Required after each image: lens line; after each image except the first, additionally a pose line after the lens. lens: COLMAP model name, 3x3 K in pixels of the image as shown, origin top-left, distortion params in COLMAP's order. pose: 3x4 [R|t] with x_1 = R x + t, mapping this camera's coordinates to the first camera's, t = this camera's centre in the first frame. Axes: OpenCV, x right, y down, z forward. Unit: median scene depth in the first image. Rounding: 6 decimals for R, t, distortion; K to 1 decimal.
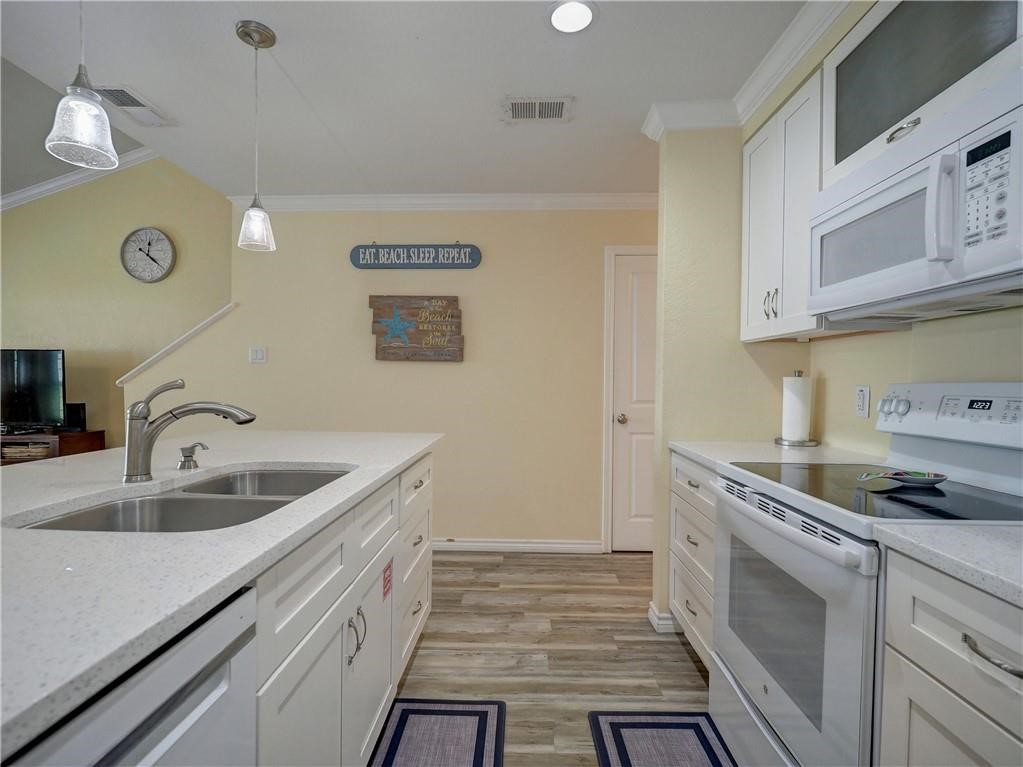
lens RADIAL K [[498.4, 0, 510.3], [0, 498.4, 388.7], [0, 0, 1]] dist [-0.002222, -0.000425]
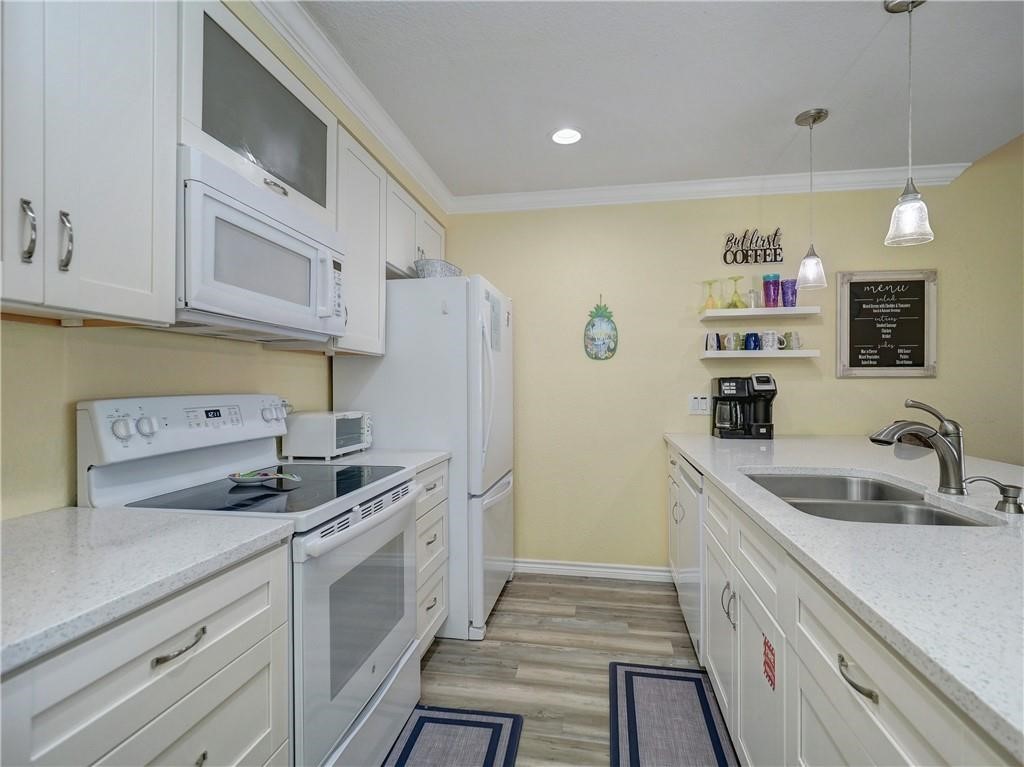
lens RADIAL K [[499.0, 0, 517.9], [0, 499.0, 382.9], [0, 0, 1]] dist [-0.000628, -0.000427]
pose [[-0.988963, -0.007393, 0.147975, 0.026270], [-0.005976, 0.999932, 0.010020, -0.058457], [-0.148039, 0.009025, -0.988940, 2.056258]]
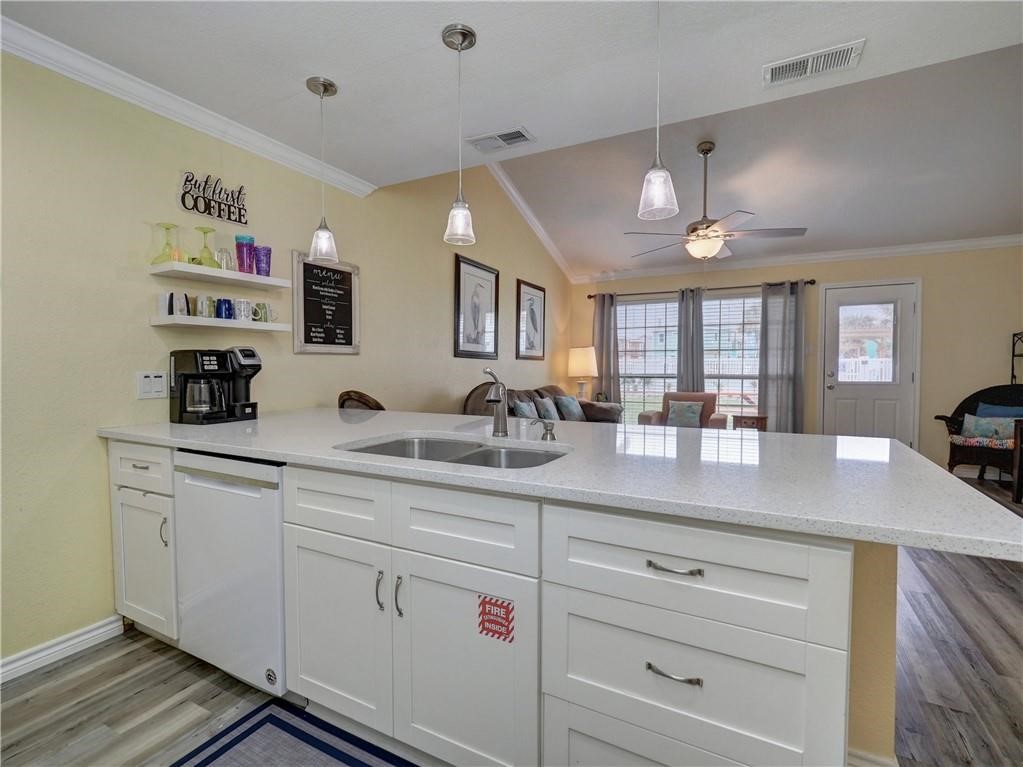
lens RADIAL K [[485.7, 0, 511.2], [0, 485.7, 380.9], [0, 0, 1]] dist [-0.001781, 0.000451]
pose [[-0.448838, 0.024067, -0.893289, 0.482923], [-0.009793, 0.999445, 0.031848, -0.022799], [0.893559, 0.023042, -0.448353, 1.546786]]
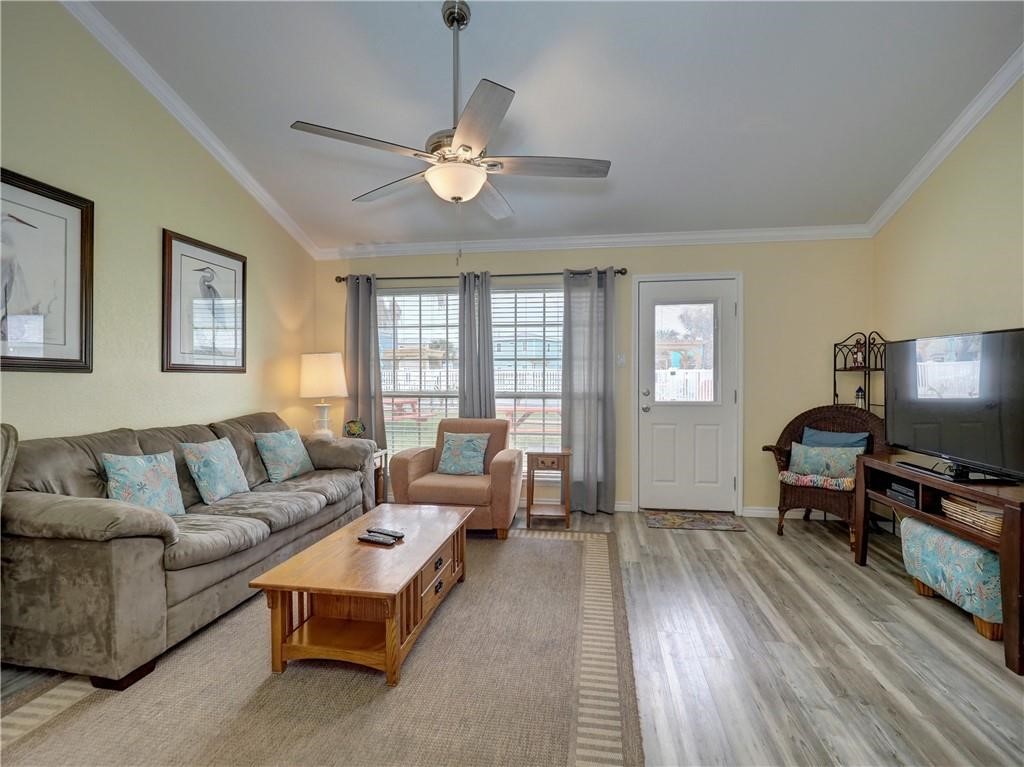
lens RADIAL K [[515.8, 0, 508.5], [0, 515.8, 372.8], [0, 0, 1]] dist [0.001308, 0.000030]
pose [[-0.140160, -0.009429, -0.990084, -1.150647], [-0.011357, 0.999904, -0.007915, -0.071917], [0.990064, 0.010135, -0.140254, 1.725609]]
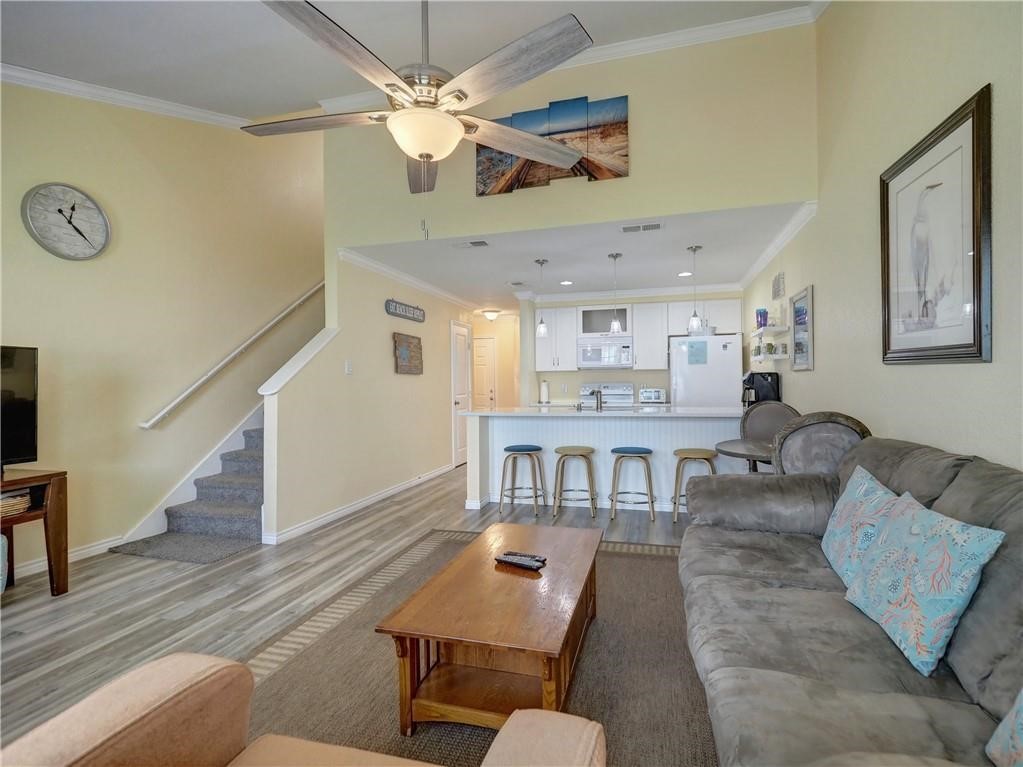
lens RADIAL K [[498.4, 0, 510.3], [0, 498.4, 388.7], [0, 0, 1]] dist [-0.002222, -0.000425]
pose [[0.242065, -0.019970, 0.970055, -4.398670], [0.027347, 0.999531, 0.013752, -0.052840], [-0.969875, 0.023199, 0.242497, 0.674408]]
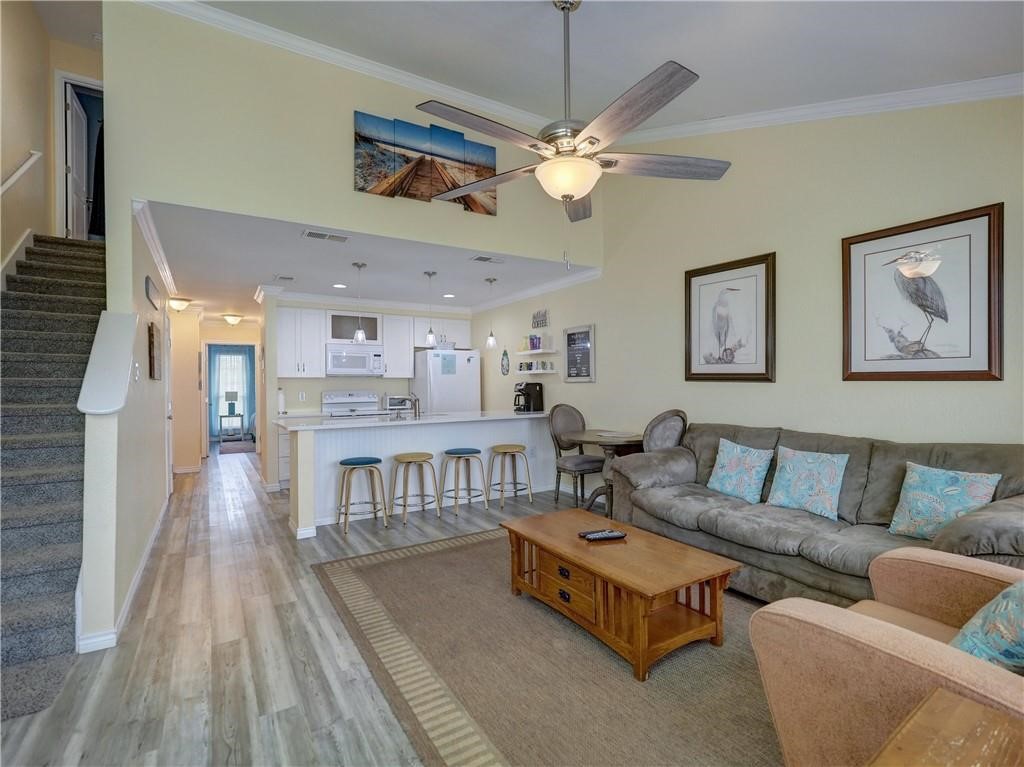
lens RADIAL K [[493.6, 0, 528.1], [0, 493.6, 385.5], [0, 0, 1]] dist [0.001105, -0.000919]
pose [[-0.560418, -0.003176, 0.828204, -4.328834], [0.016632, 0.999748, 0.015088, -0.113369], [-0.828043, 0.022230, -0.560223, 2.322535]]
